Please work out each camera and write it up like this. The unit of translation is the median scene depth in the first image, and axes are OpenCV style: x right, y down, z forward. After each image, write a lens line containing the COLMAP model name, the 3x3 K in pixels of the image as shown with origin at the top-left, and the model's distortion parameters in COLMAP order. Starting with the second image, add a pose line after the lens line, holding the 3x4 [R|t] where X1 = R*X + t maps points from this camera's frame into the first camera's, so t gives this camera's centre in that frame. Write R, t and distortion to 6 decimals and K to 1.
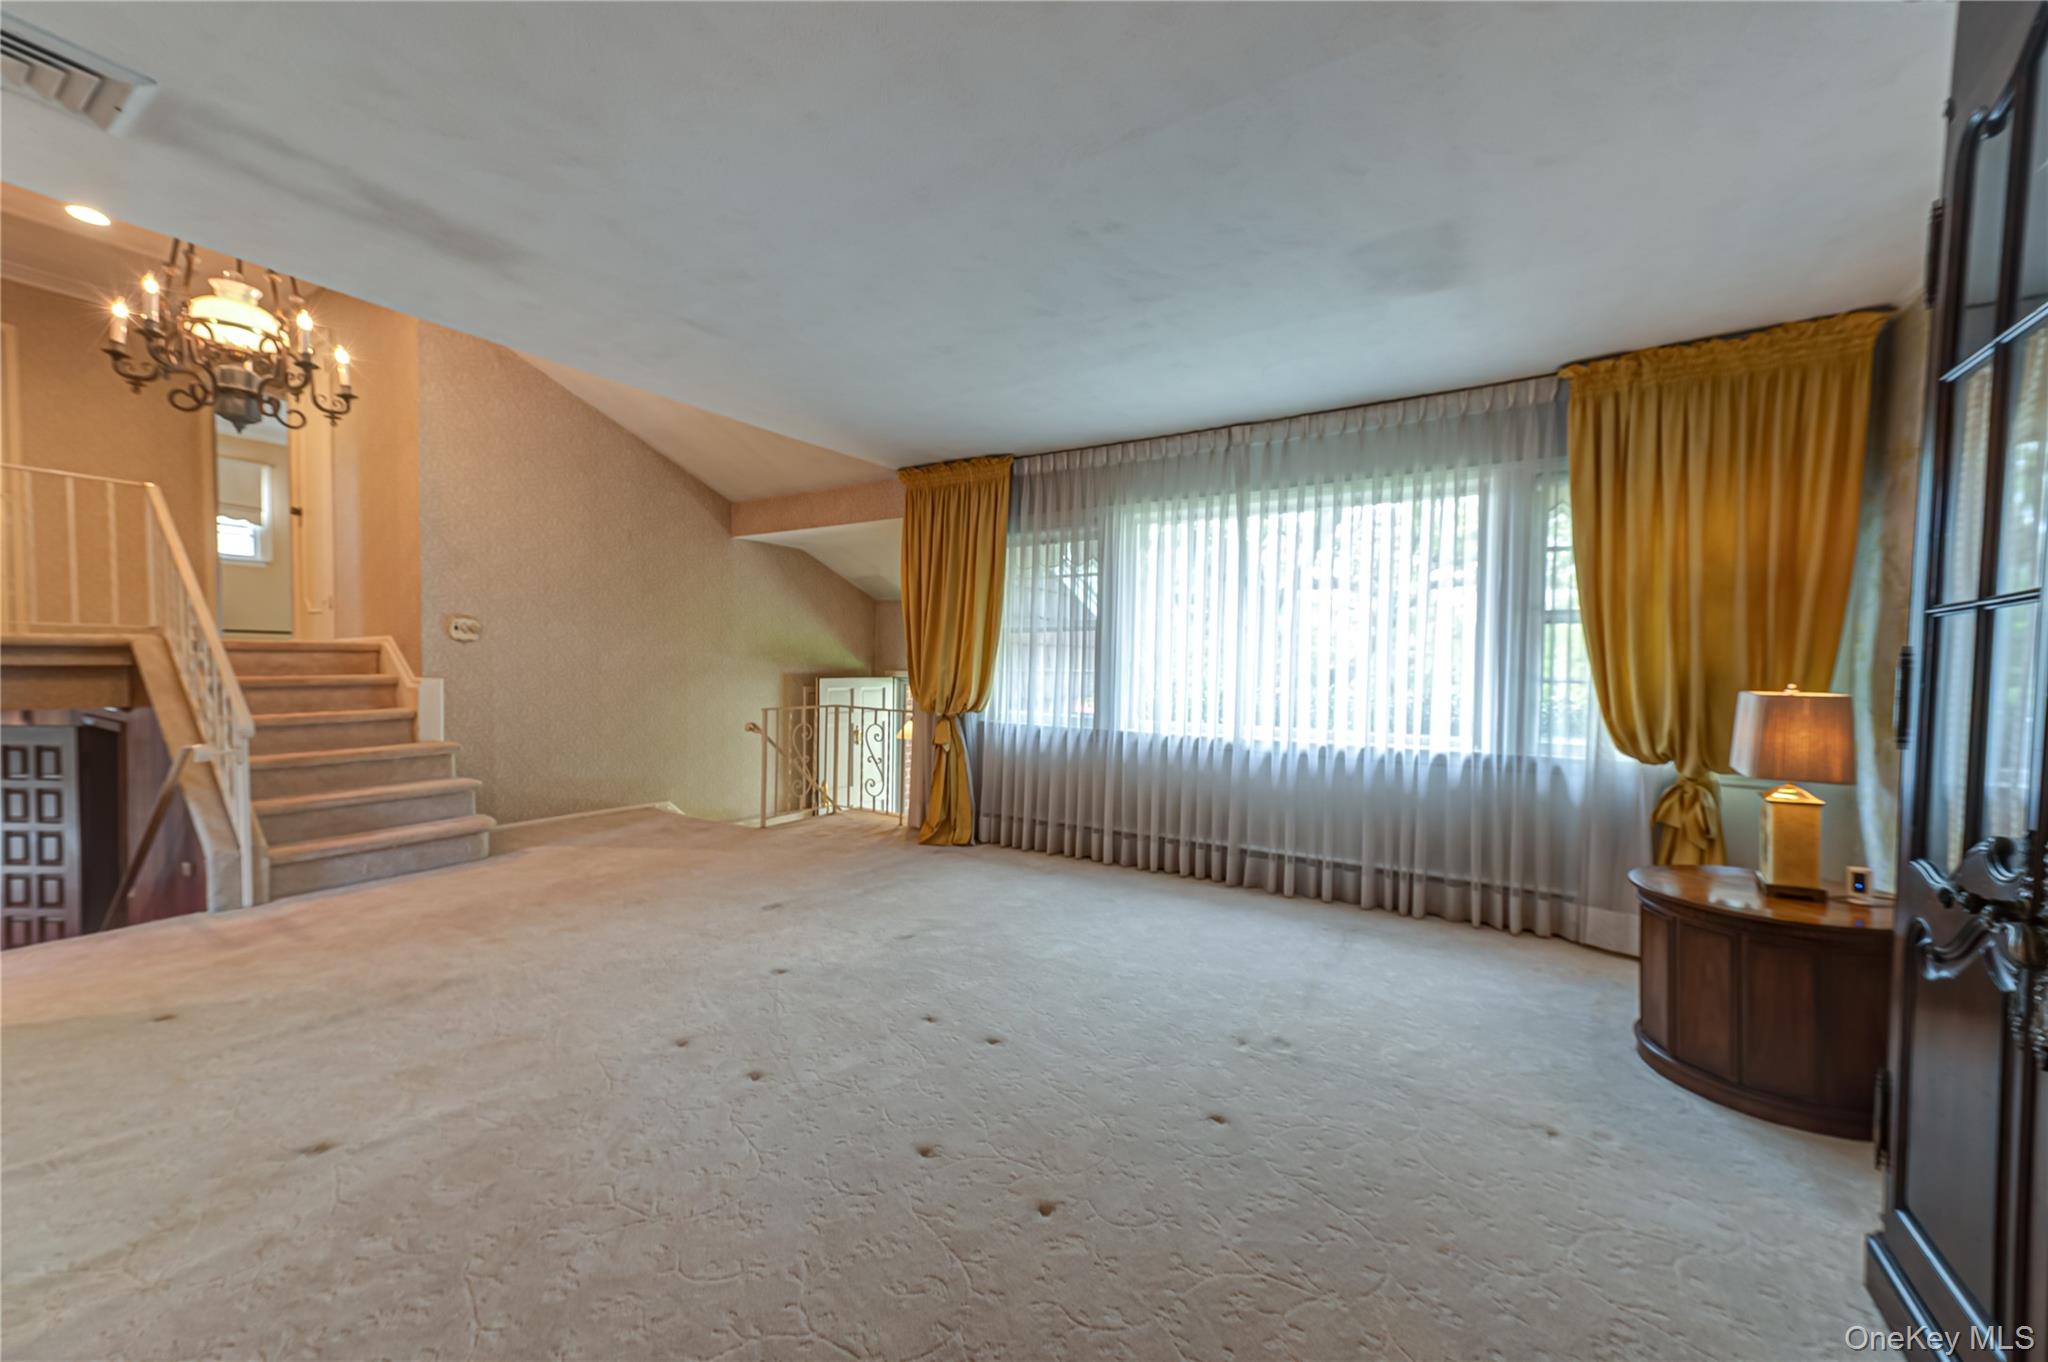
lens RADIAL K [[807.1, 0, 1029.5], [0, 807.1, 674.8], [0, 0, 1]] dist [0.018936, 0.000195]
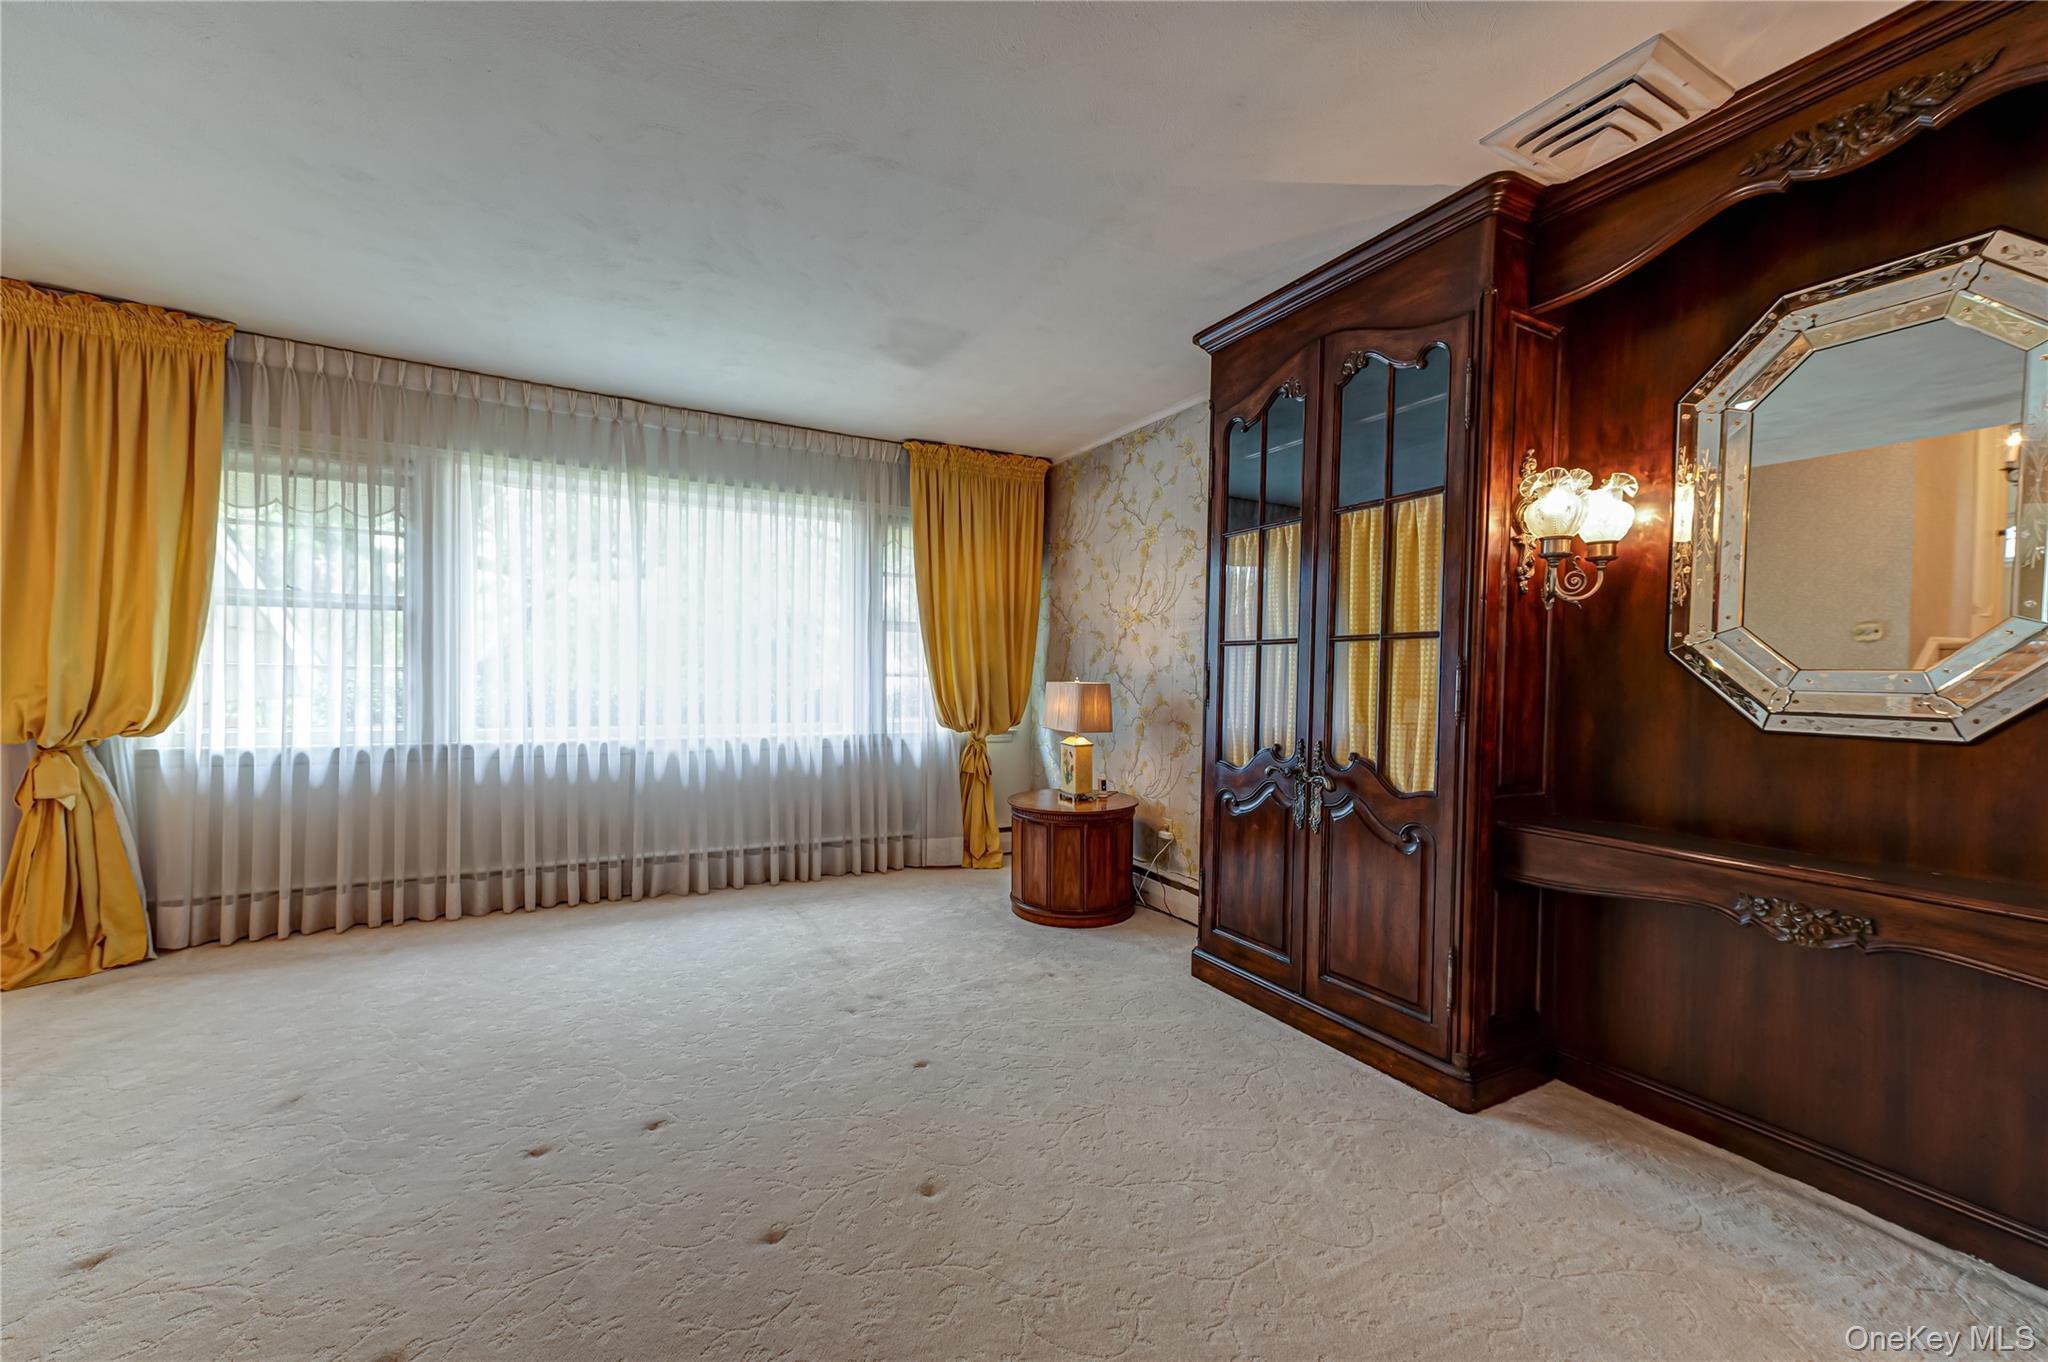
lens RADIAL K [[807.1, 0, 1029.5], [0, 807.1, 674.8], [0, 0, 1]] dist [0.018936, 0.000195]
pose [[0.465304, -0.009769, 0.885097, -0.400259], [-0.002593, 0.999920, 0.012399, -0.009689], [-0.885147, -0.008064, 0.465241, 0.192390]]
